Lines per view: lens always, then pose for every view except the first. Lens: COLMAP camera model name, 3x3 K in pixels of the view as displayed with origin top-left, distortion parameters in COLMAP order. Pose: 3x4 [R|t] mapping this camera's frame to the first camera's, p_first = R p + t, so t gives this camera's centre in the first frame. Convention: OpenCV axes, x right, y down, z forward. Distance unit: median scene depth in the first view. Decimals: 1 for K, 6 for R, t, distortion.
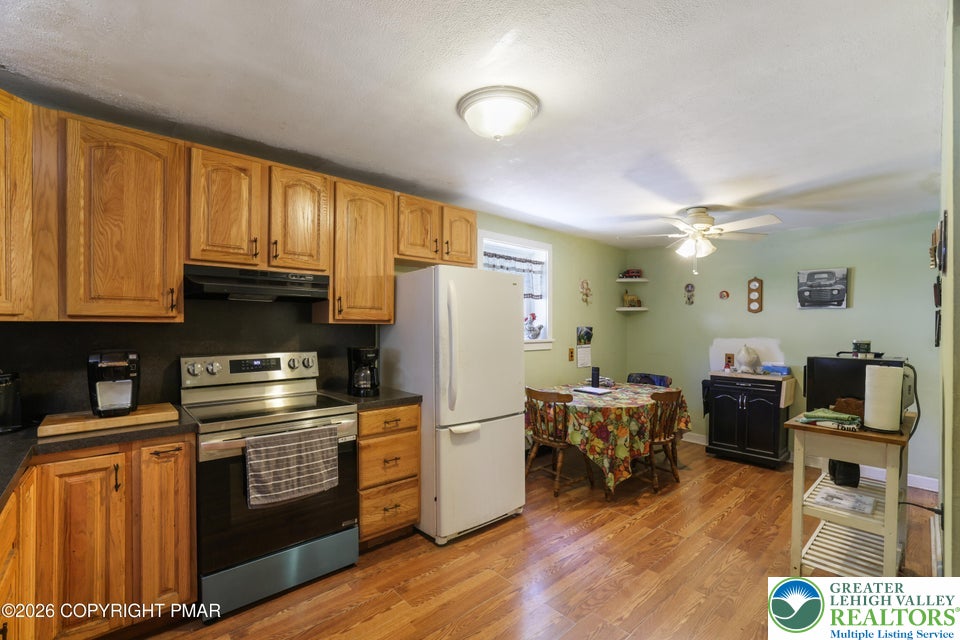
lens RADIAL K [[416.4, 0, 483.1], [0, 416.4, 332.2], [0, 0, 1]] dist [-0.016885, 0.000657]
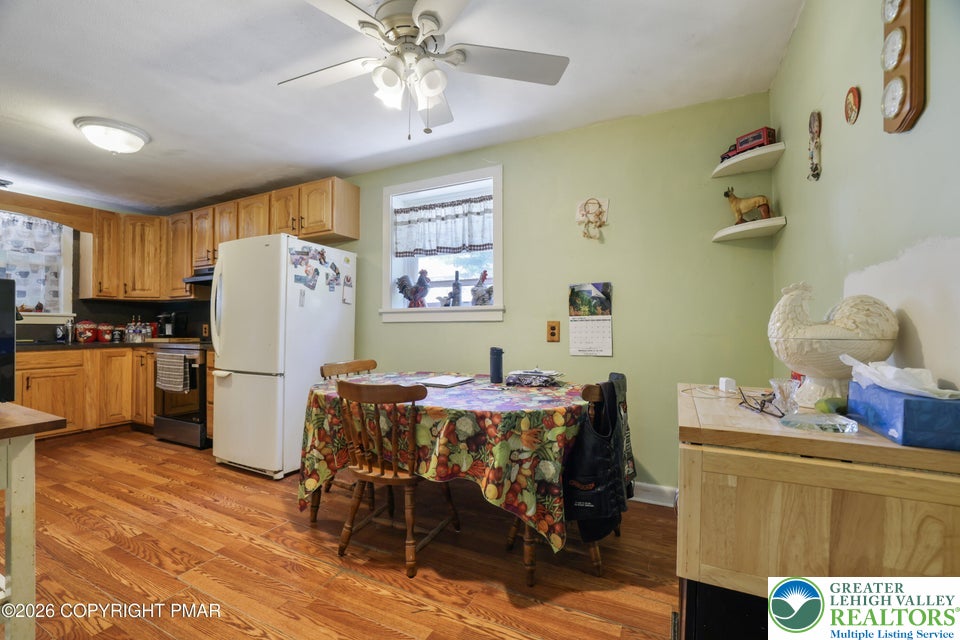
lens RADIAL K [[416.4, 0, 483.1], [0, 416.4, 332.2], [0, 0, 1]] dist [-0.016885, 0.000657]
pose [[0.356076, 0.002490, -0.934454, 0.877663], [-0.011516, 0.999932, -0.001724, 0.067681], [0.934386, 0.011375, 0.356080, 0.834169]]
